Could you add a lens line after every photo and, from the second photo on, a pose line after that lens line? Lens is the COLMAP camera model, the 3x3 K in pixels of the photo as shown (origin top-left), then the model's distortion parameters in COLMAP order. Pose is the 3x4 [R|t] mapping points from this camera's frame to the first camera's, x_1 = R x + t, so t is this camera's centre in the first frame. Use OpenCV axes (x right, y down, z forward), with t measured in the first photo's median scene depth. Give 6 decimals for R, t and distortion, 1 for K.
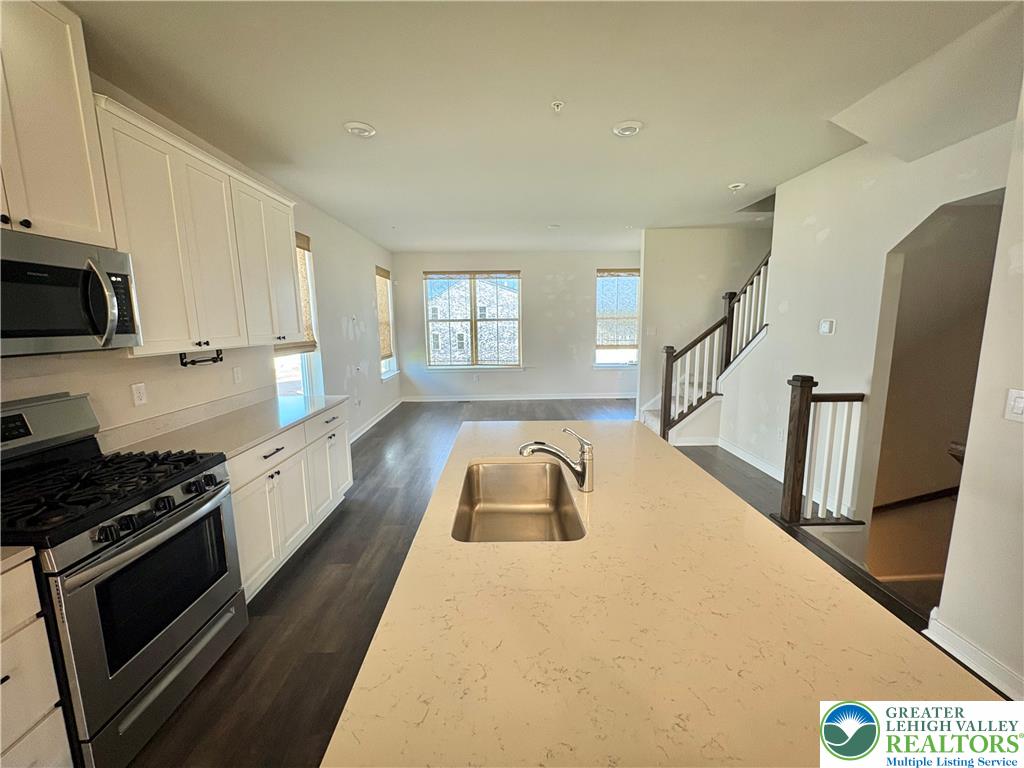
lens RADIAL K [[409.3, 0, 507.9], [0, 409.3, 381.8], [0, 0, 1]] dist [-0.001553, 0.000524]
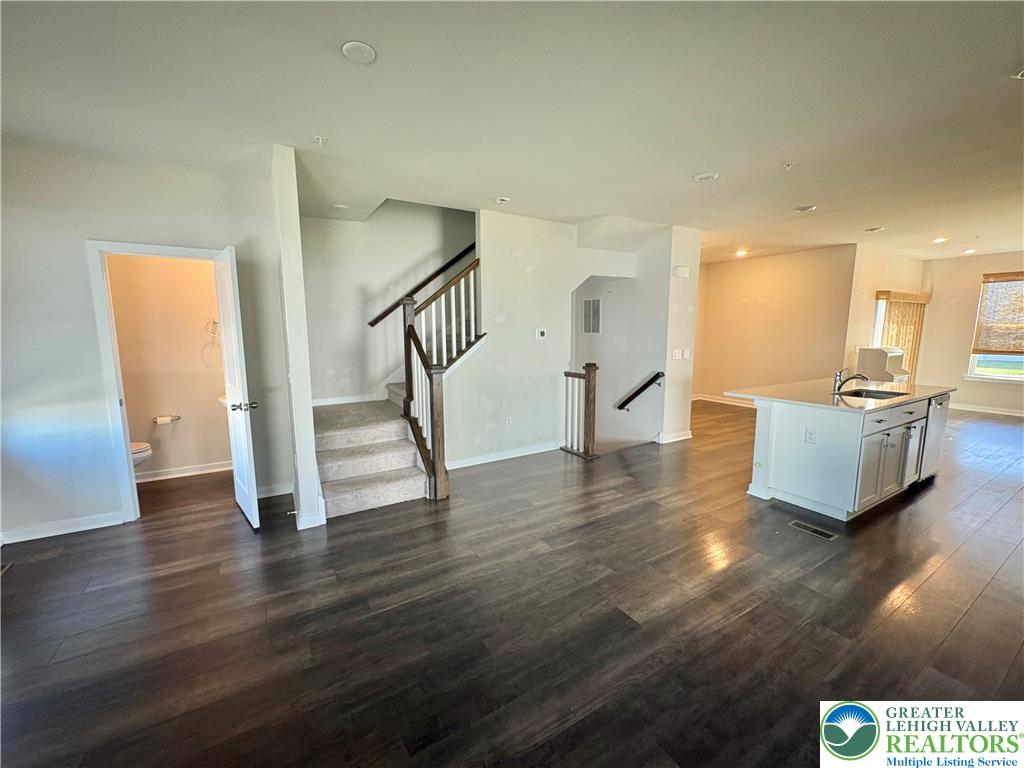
lens RADIAL K [[409.3, 0, 512.4], [0, 409.3, 383.4], [0, 0, 1]] dist [-0.001553, 0.000524]
pose [[-0.510616, -0.101671, 0.853777, -0.212189], [0.137858, 0.970457, 0.198014, -0.124867], [-0.848685, 0.218809, -0.481514, 0.859920]]
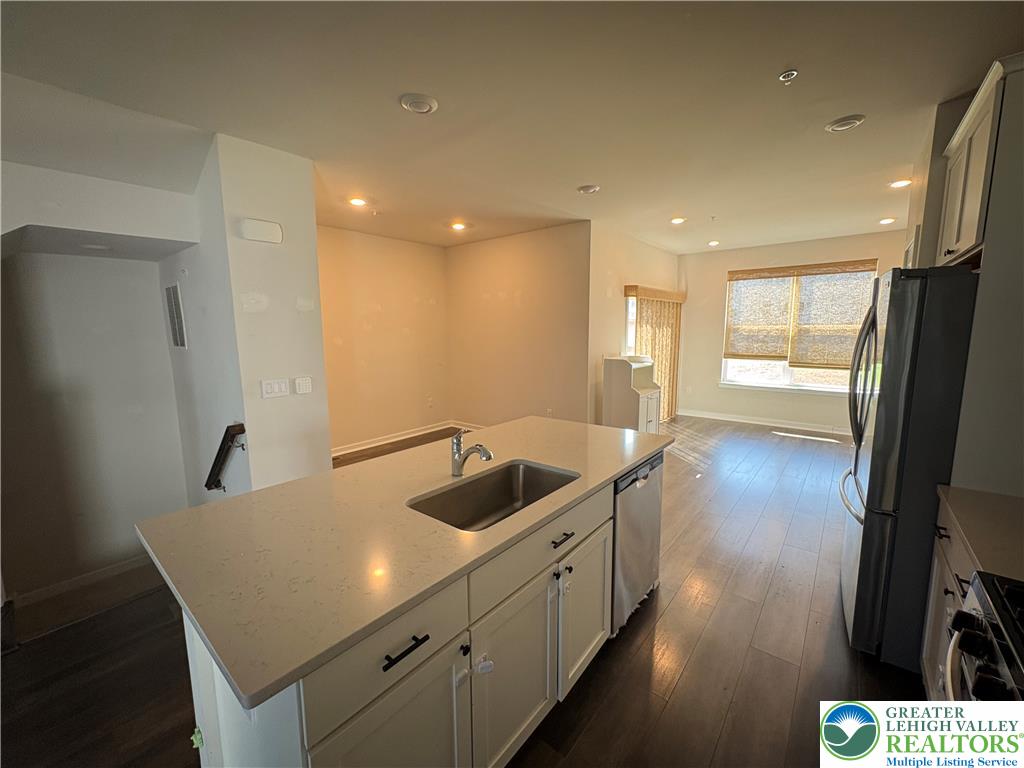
lens RADIAL K [[409.3, 0, 512.8], [0, 409.3, 384.0], [0, 0, 1]] dist [-0.001553, 0.000524]
pose [[-0.764716, -0.062751, 0.641305, -0.166631], [0.118888, 0.964421, 0.236133, -0.072412], [-0.633305, 0.256818, -0.730047, 0.487437]]
